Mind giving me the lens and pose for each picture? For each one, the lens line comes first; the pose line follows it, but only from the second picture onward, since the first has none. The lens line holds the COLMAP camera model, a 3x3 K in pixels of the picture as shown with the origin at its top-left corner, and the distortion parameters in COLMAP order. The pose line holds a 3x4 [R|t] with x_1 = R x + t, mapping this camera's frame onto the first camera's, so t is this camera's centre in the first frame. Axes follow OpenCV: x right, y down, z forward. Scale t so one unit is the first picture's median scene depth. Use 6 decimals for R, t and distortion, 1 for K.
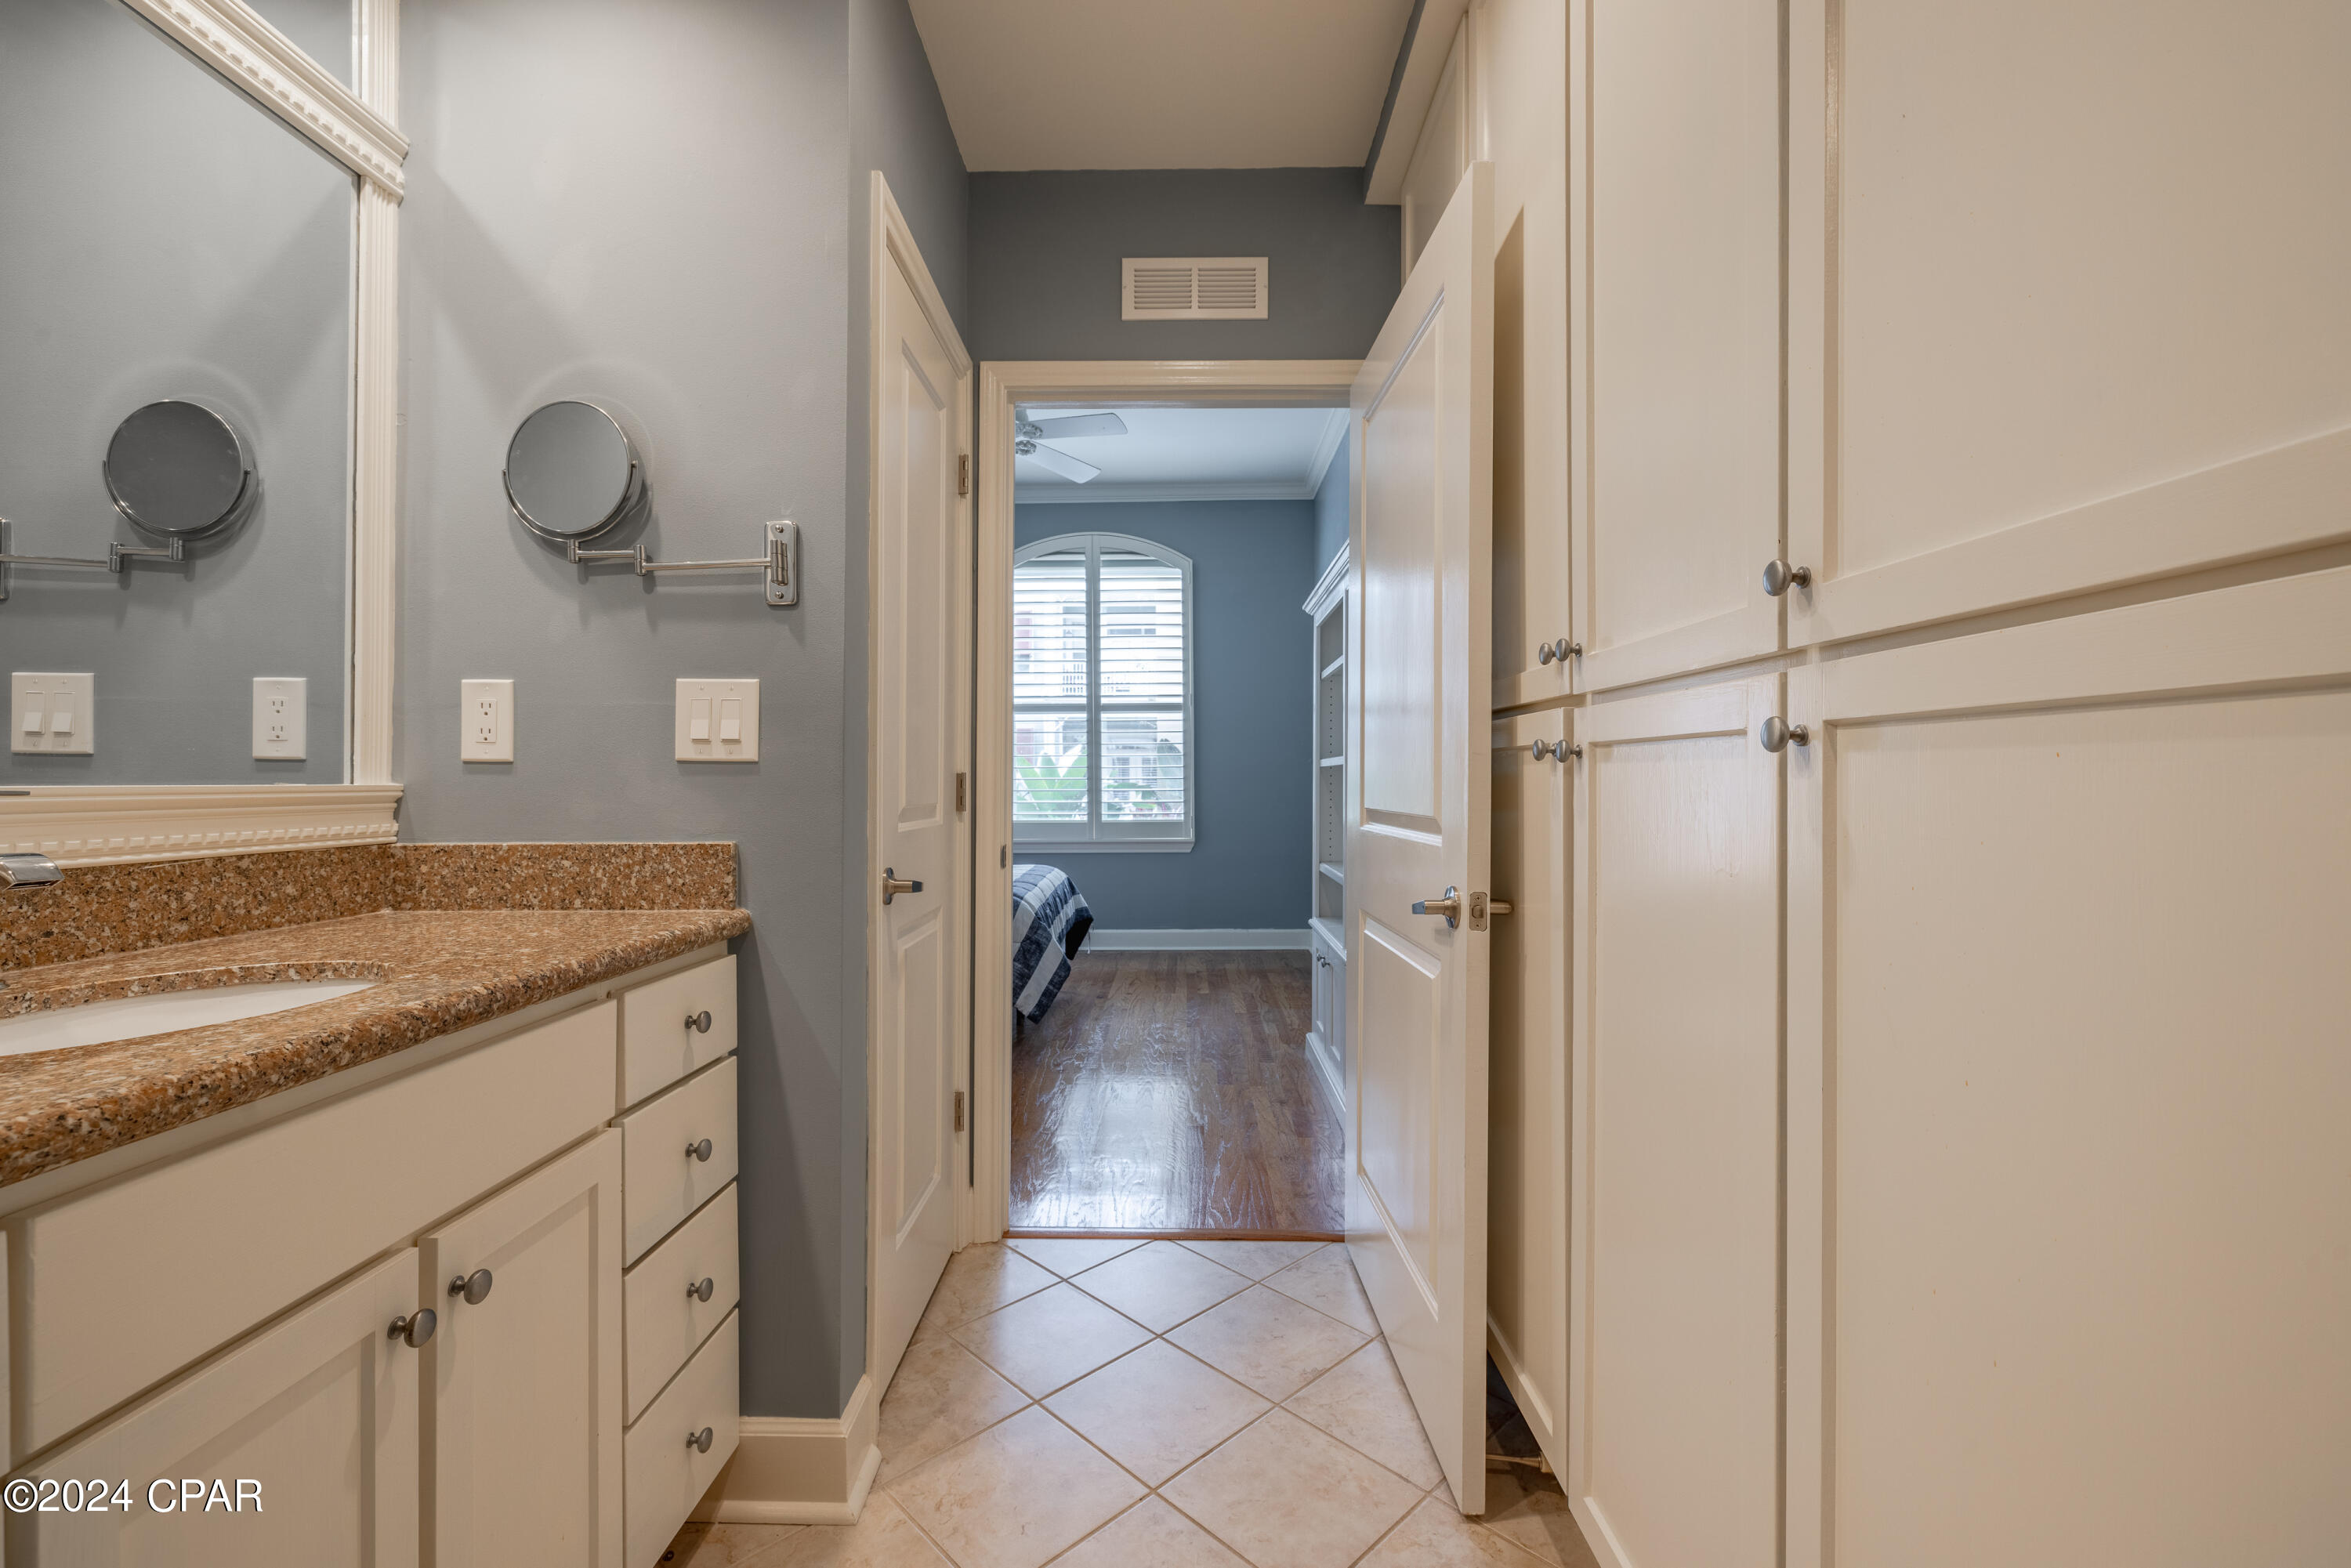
lens RADIAL K [[1001.2, 0, 1176.0], [0, 1001.2, 778.8], [0, 0, 1]] dist [-0.003438, 0.000363]
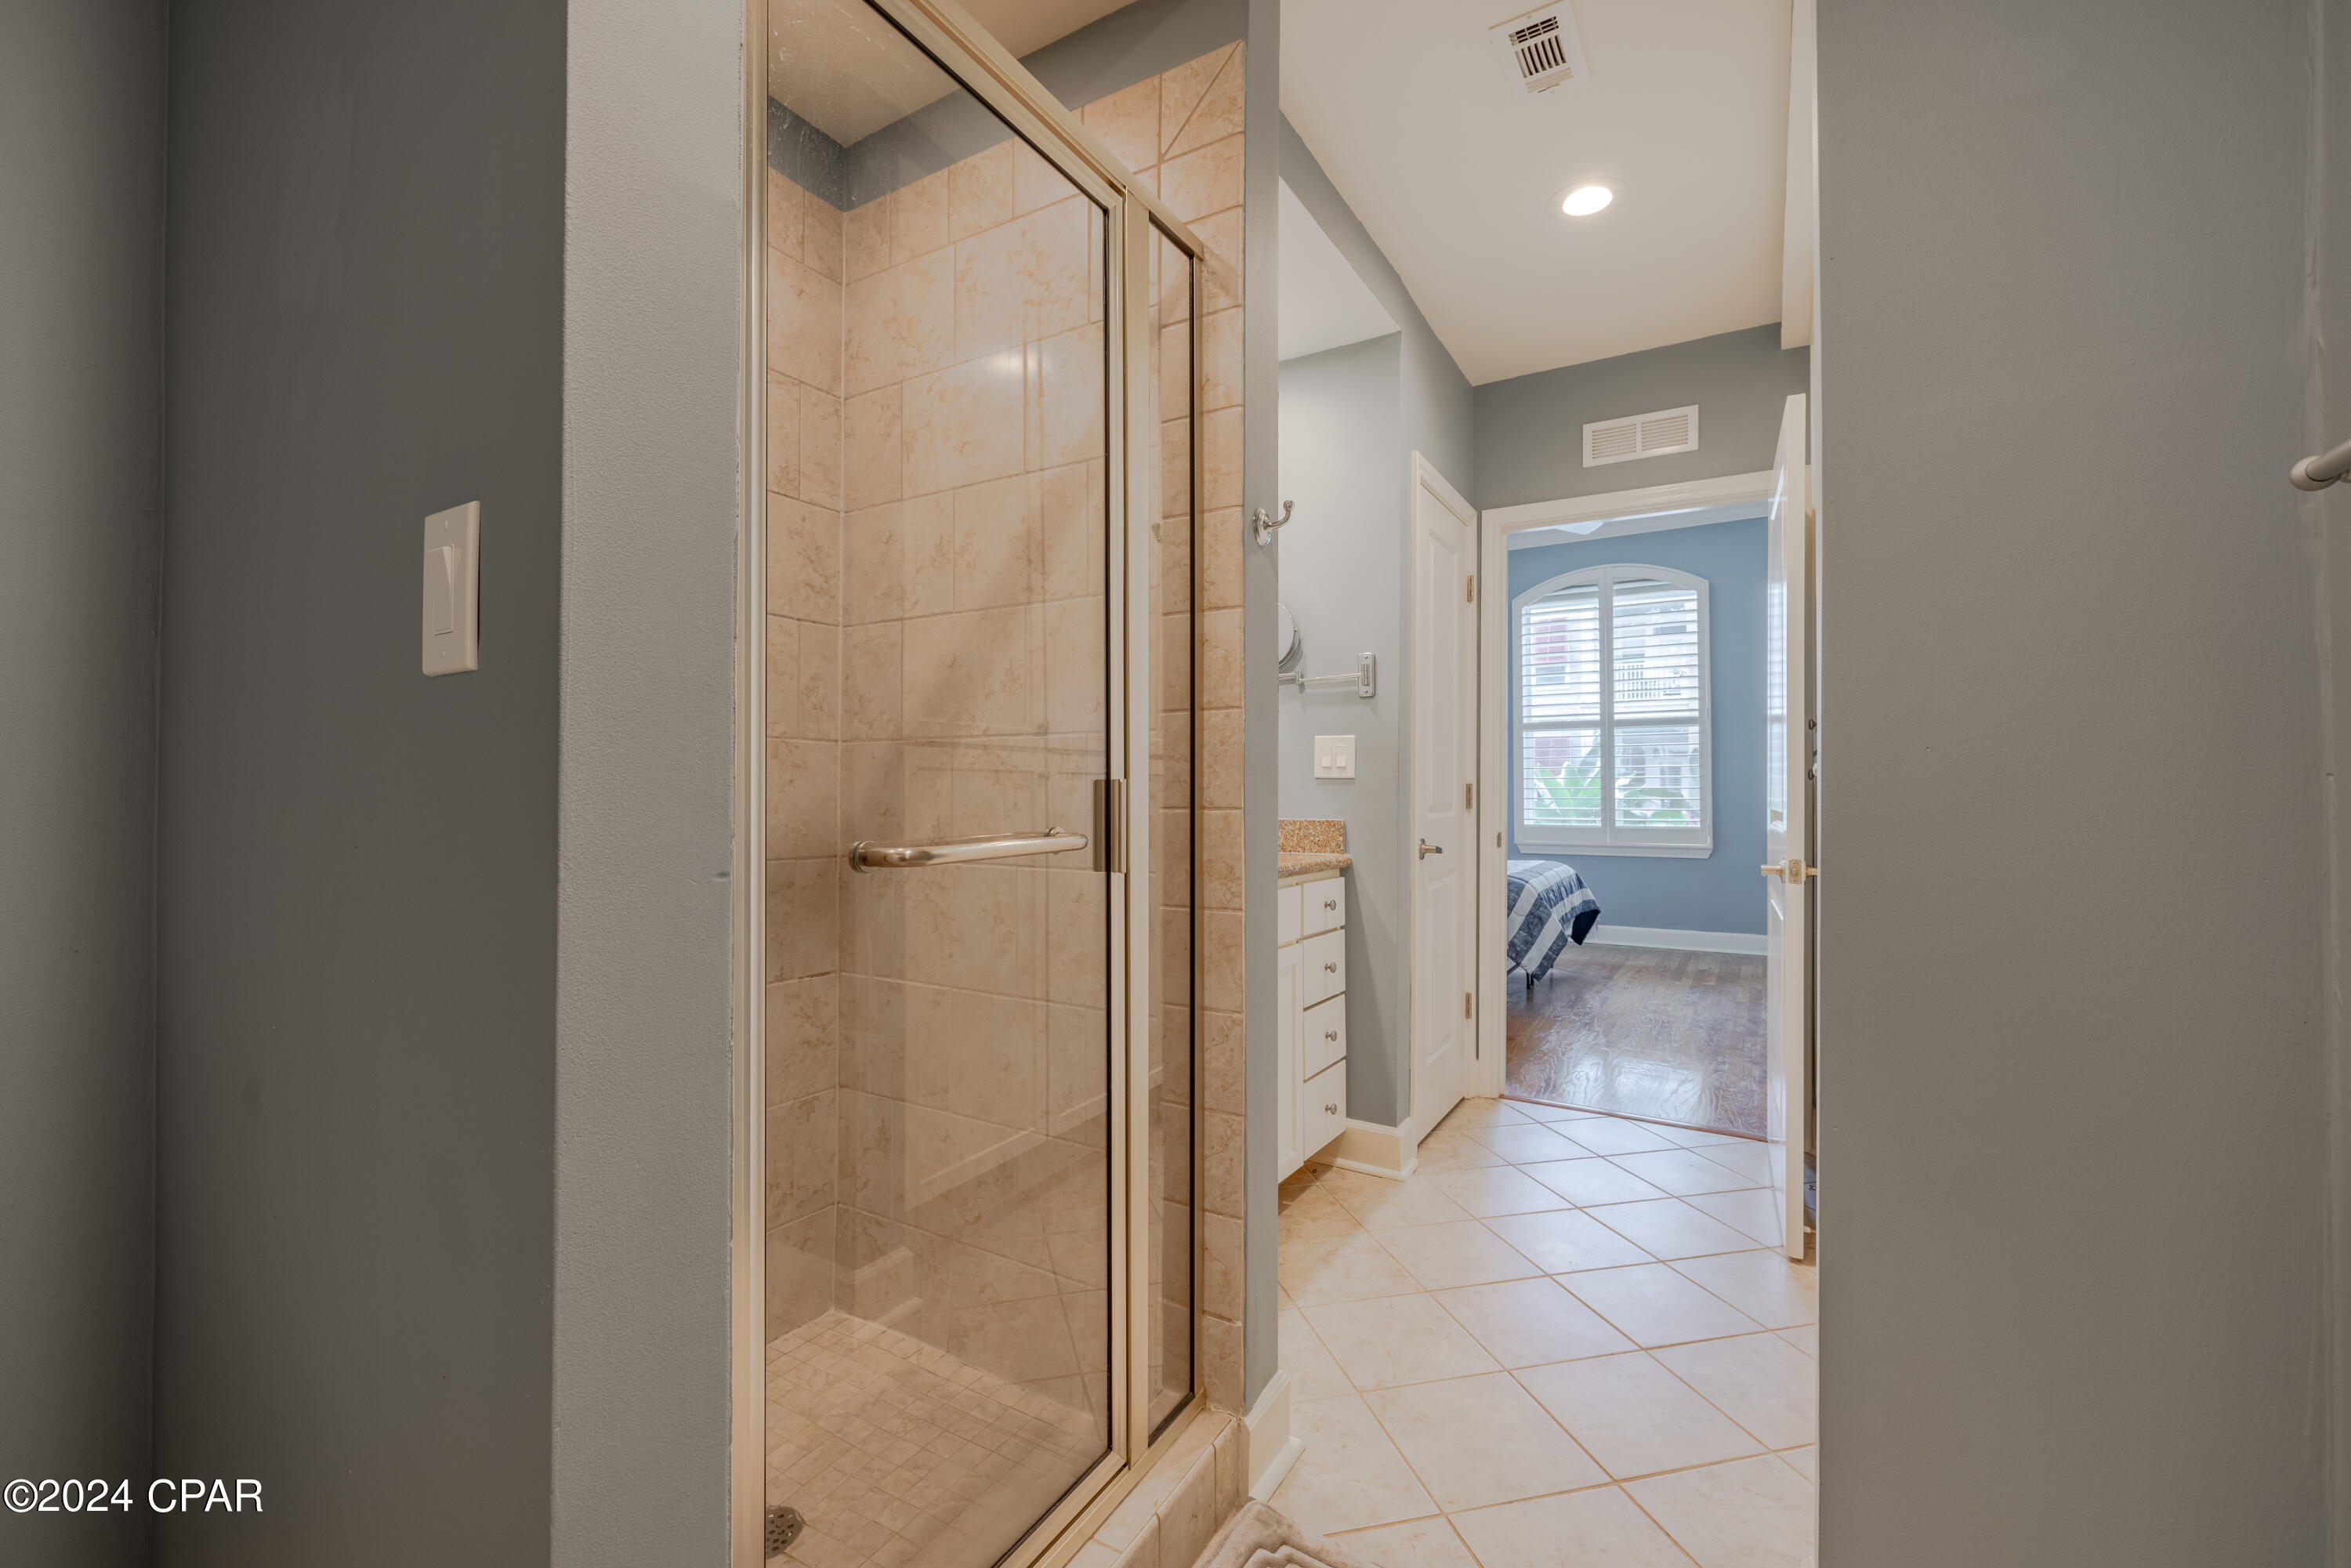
lens RADIAL K [[1001.2, 0, 1155.0], [0, 1001.2, 772.1], [0, 0, 1]] dist [-0.003438, 0.000363]
pose [[0.857555, -0.006386, -0.514352, 0.158478], [-0.002084, 0.999872, -0.015888, 0.002054], [0.514388, 0.014697, 0.857432, -0.552172]]
